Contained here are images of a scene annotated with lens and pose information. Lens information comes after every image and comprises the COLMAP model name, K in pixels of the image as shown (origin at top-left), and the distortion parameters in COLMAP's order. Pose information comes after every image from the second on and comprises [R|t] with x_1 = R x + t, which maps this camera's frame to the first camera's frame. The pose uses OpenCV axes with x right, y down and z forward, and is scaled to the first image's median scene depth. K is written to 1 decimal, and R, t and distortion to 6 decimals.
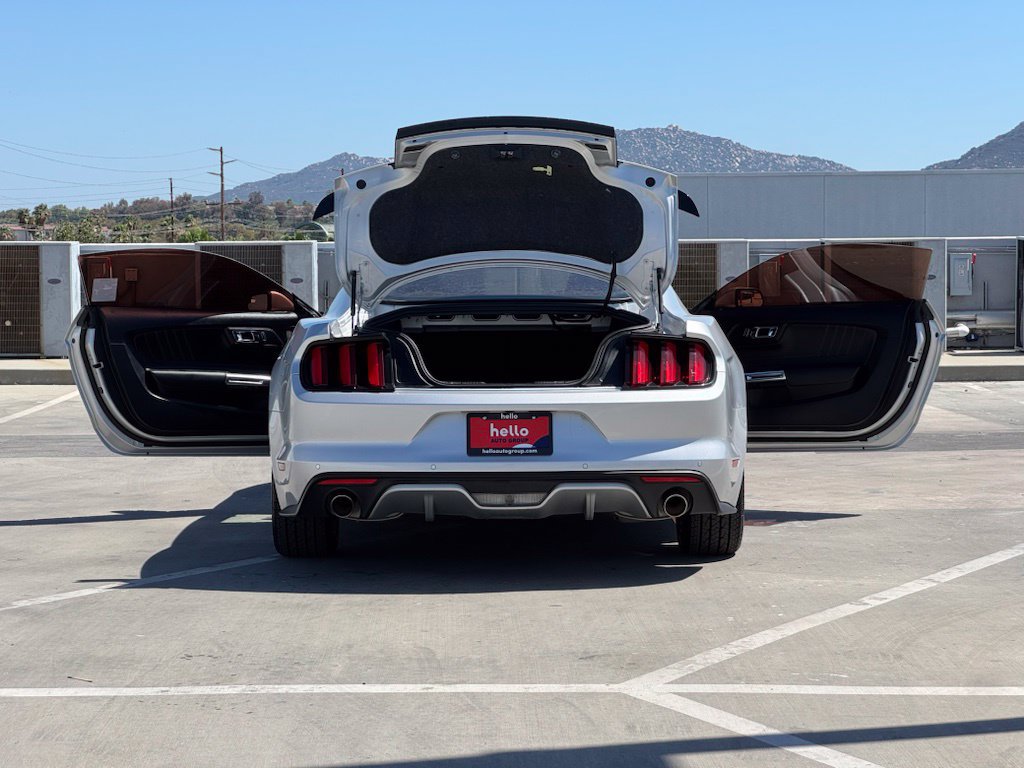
lens RADIAL K [[2306.1, 0, 492.8], [0, 2306.1, 382.4], [0, 0, 1]] dist [-0.053732, 2.474378]
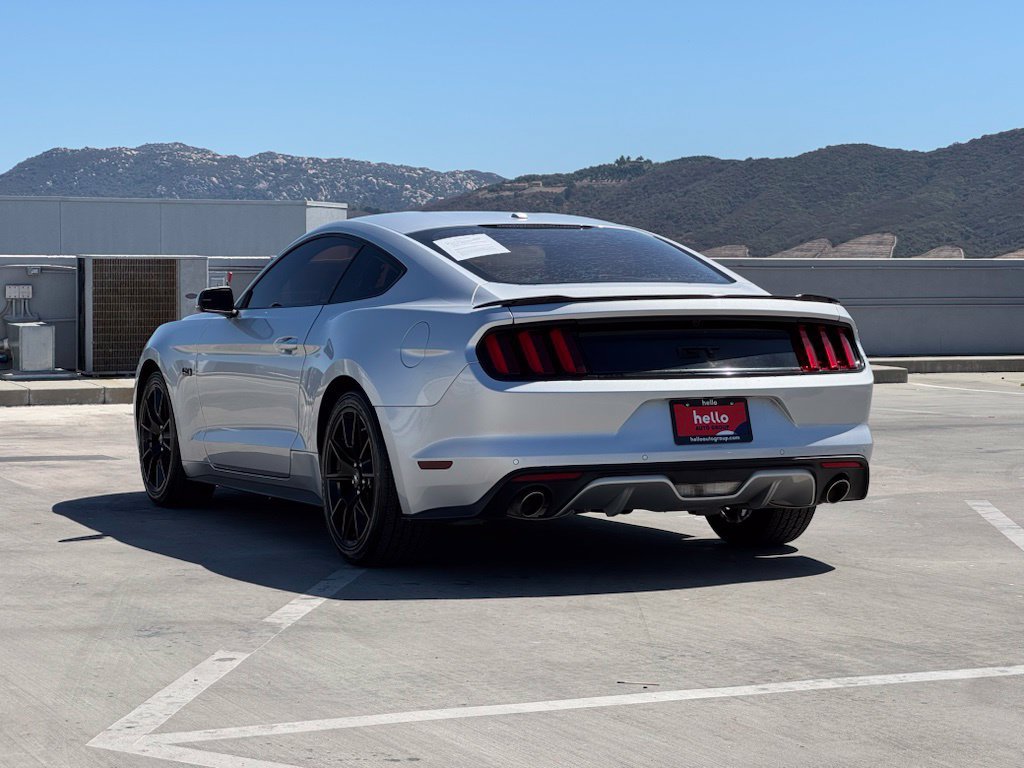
lens RADIAL K [[2306.1, 0, 492.8], [0, 2306.1, 382.4], [0, 0, 1]] dist [-0.053732, 2.474378]
pose [[0.910575, -0.014544, 0.413088, -0.472006], [0.021613, 0.999689, -0.012445, 0.016276], [-0.412779, 0.020260, 0.910606, 0.161310]]
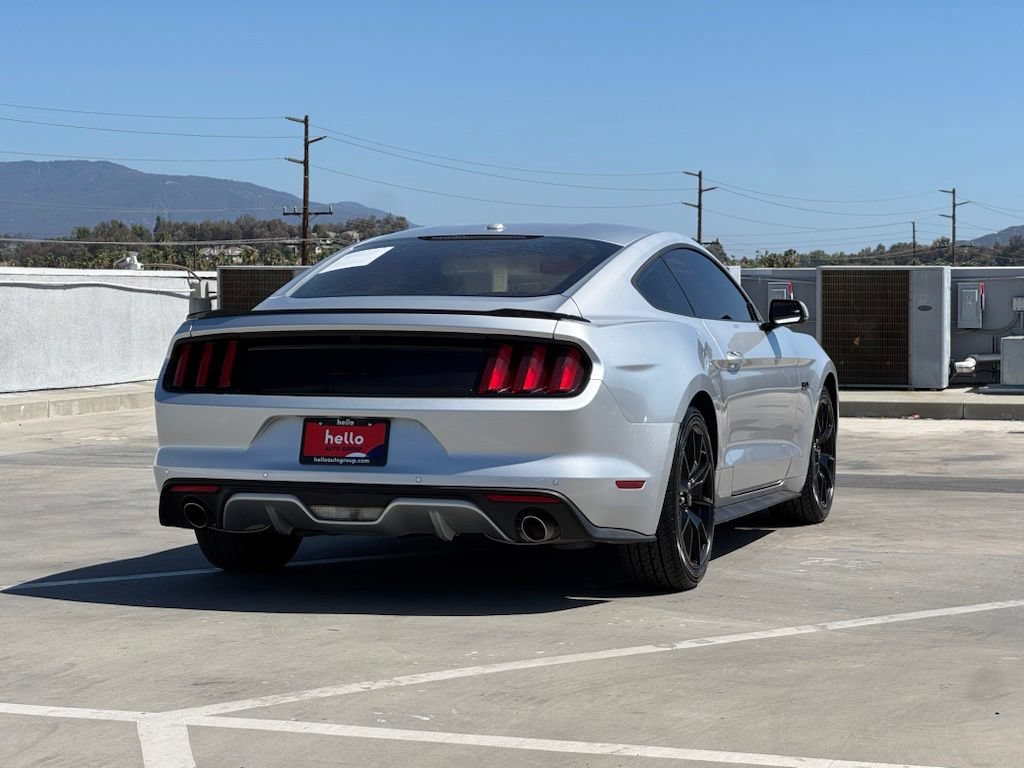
lens RADIAL K [[2306.1, 0, 492.8], [0, 2306.1, 382.4], [0, 0, 1]] dist [-0.053732, 2.474378]
pose [[0.946488, 0.020211, -0.322106, 0.356897], [-0.026485, 0.999535, -0.015106, 0.011104], [0.321651, 0.022829, 0.946583, 0.151614]]
